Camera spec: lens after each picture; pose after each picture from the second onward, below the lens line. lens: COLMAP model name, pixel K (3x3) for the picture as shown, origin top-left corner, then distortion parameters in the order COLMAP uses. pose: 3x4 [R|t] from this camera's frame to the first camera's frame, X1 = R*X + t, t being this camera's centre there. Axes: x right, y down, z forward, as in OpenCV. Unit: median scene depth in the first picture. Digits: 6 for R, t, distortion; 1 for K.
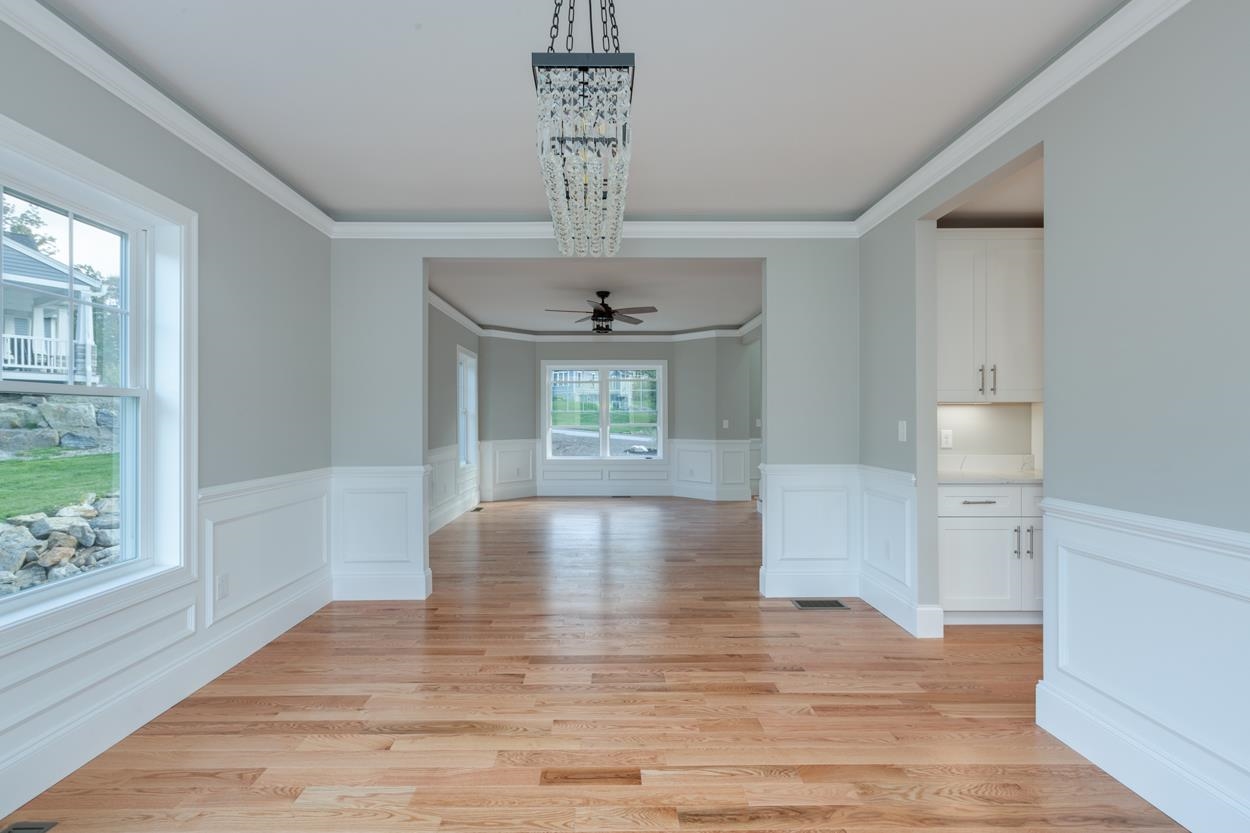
lens RADIAL K [[559.6, 0, 611.6], [0, 559.6, 414.4], [0, 0, 1]] dist [0.001480, 0.000324]
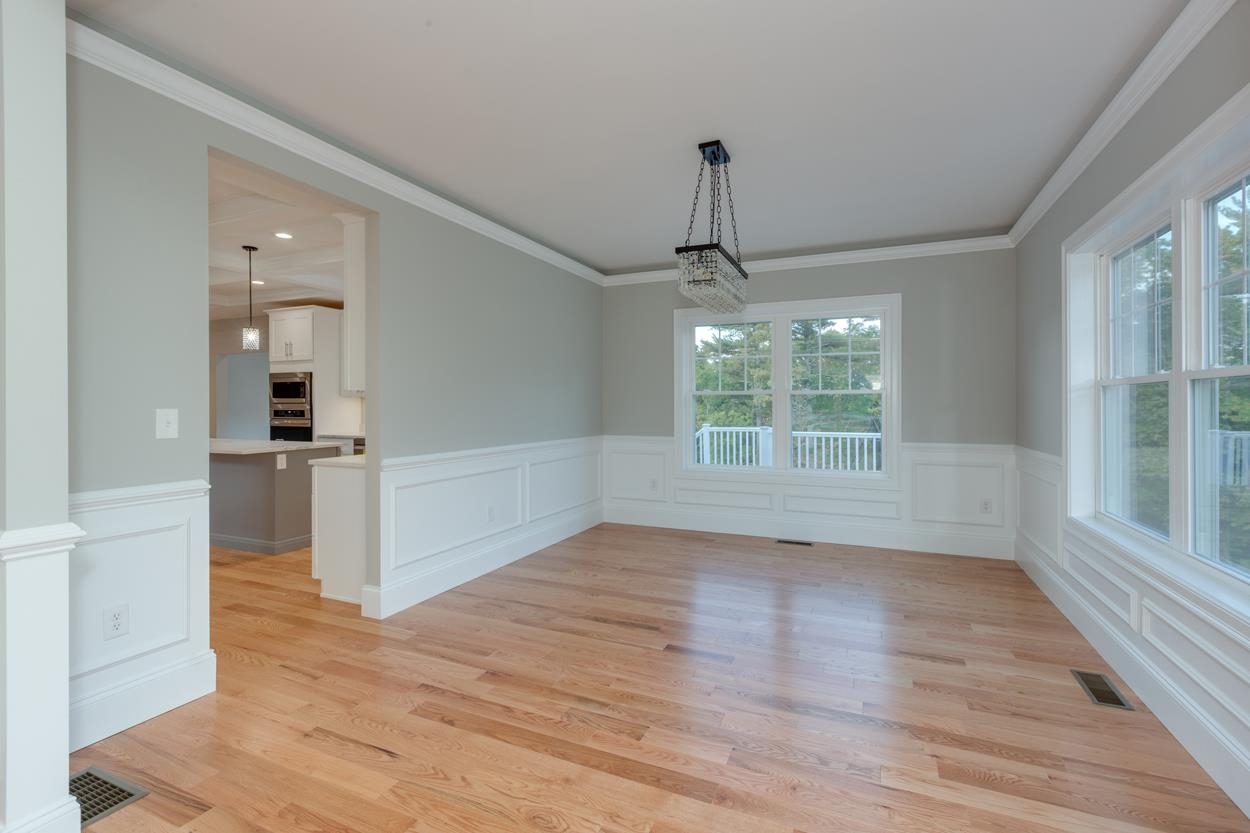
lens RADIAL K [[549.3, 0, 626.6], [0, 549.3, 407.2], [0, 0, 1]] dist [0.000198, -0.000014]
pose [[-0.907411, 0.001001, 0.420244, -0.356480], [-0.000393, 0.999995, -0.003231, 0.015389], [-0.420245, -0.003097, -0.907405, 1.814547]]
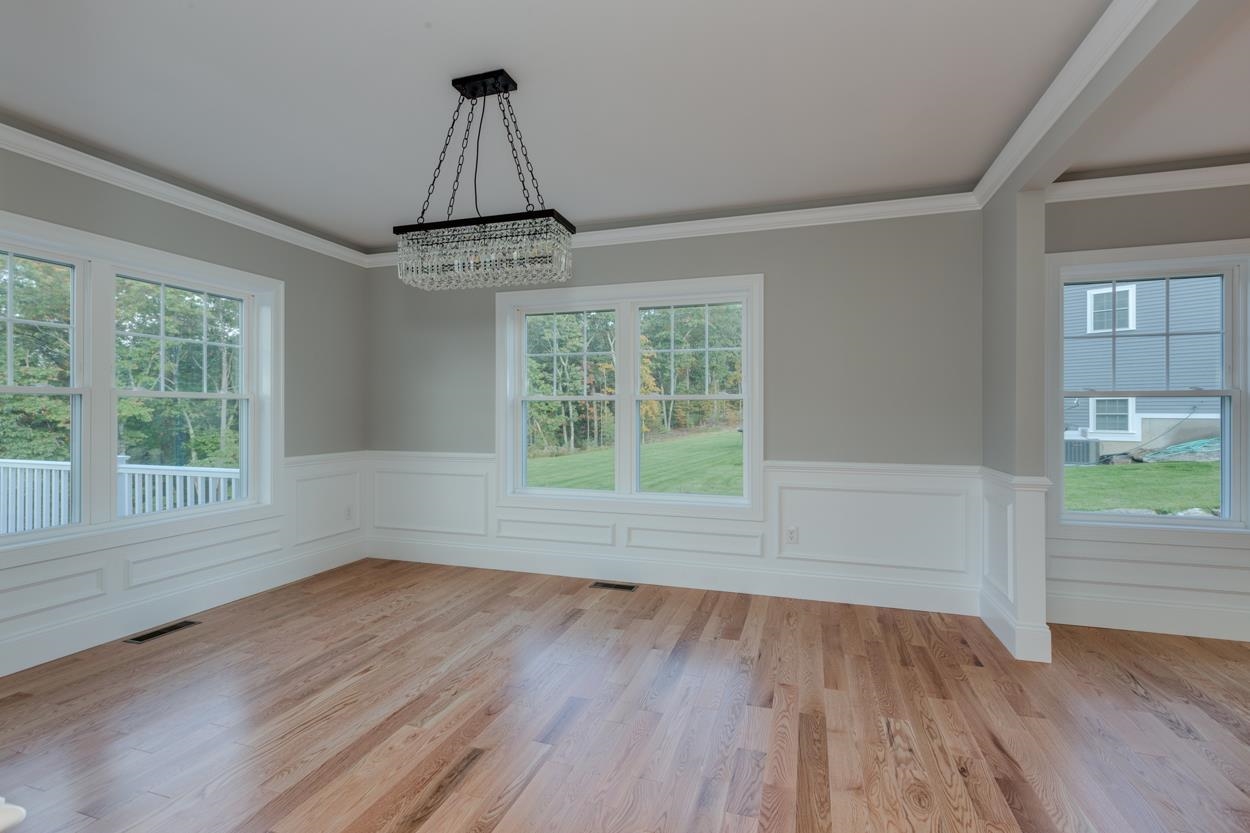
lens RADIAL K [[578.7, 0, 617.6], [0, 578.7, 411.9], [0, 0, 1]] dist [-0.000066, -0.000091]
pose [[-0.329257, 0.000741, -0.944240, 0.799384], [0.008271, 0.999964, -0.002099, 0.019597], [0.944204, -0.008501, -0.329251, 1.153662]]
